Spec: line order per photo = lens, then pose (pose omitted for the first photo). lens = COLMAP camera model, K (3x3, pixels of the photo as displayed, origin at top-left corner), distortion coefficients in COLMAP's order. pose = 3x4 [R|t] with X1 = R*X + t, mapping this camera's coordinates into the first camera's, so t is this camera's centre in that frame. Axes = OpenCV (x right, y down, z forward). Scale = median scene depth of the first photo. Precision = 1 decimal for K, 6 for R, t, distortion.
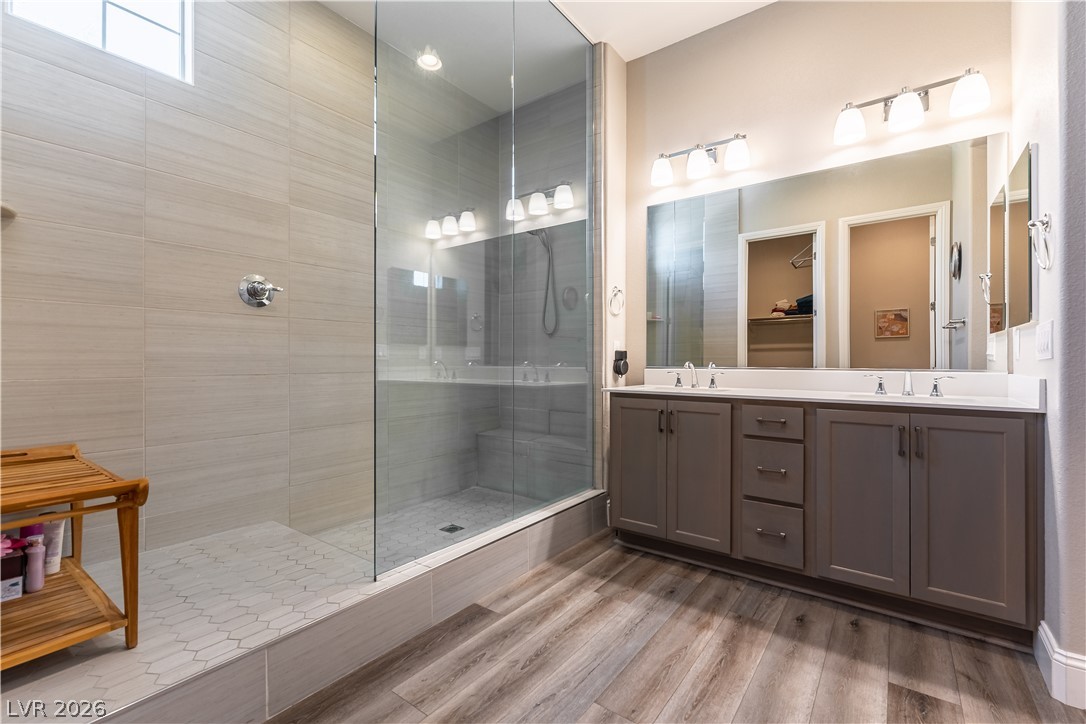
lens RADIAL K [[472.7, 0, 549.0], [0, 472.7, 361.0], [0, 0, 1]] dist [-0.001792, 0.002854]
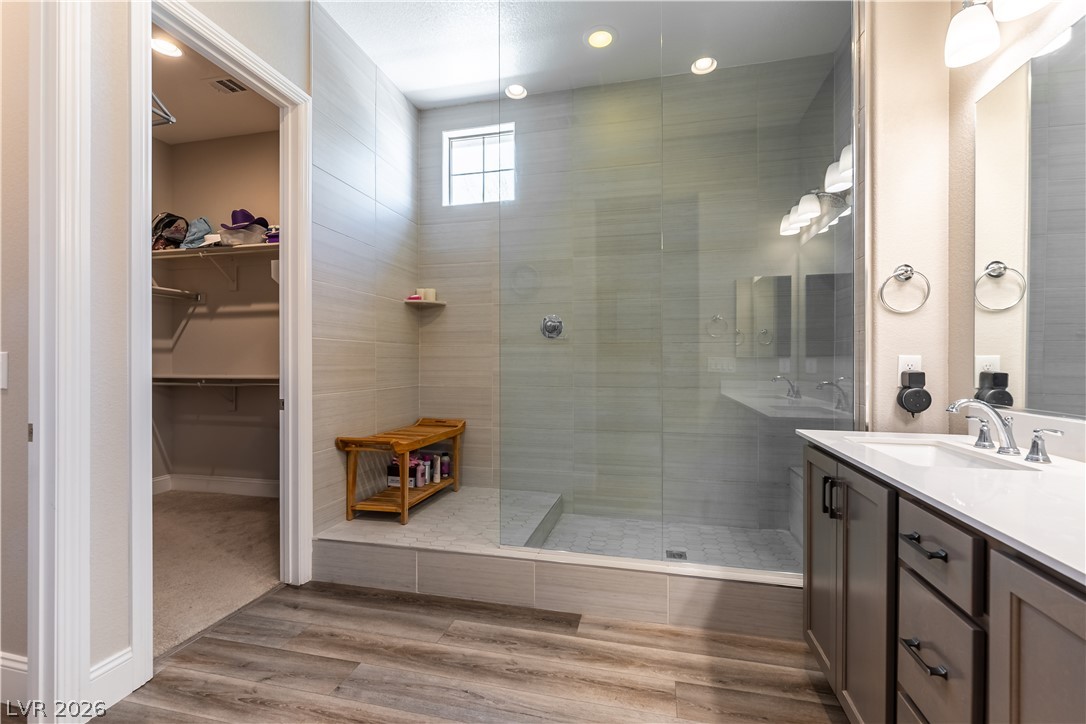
lens RADIAL K [[472.7, 0, 546.7], [0, 472.7, 363.4], [0, 0, 1]] dist [-0.001792, 0.002854]
pose [[0.389393, 0.002662, -0.921068, 0.685591], [-0.001109, 0.999996, 0.002421, -0.043489], [0.921071, 0.000079, 0.389394, 0.455766]]
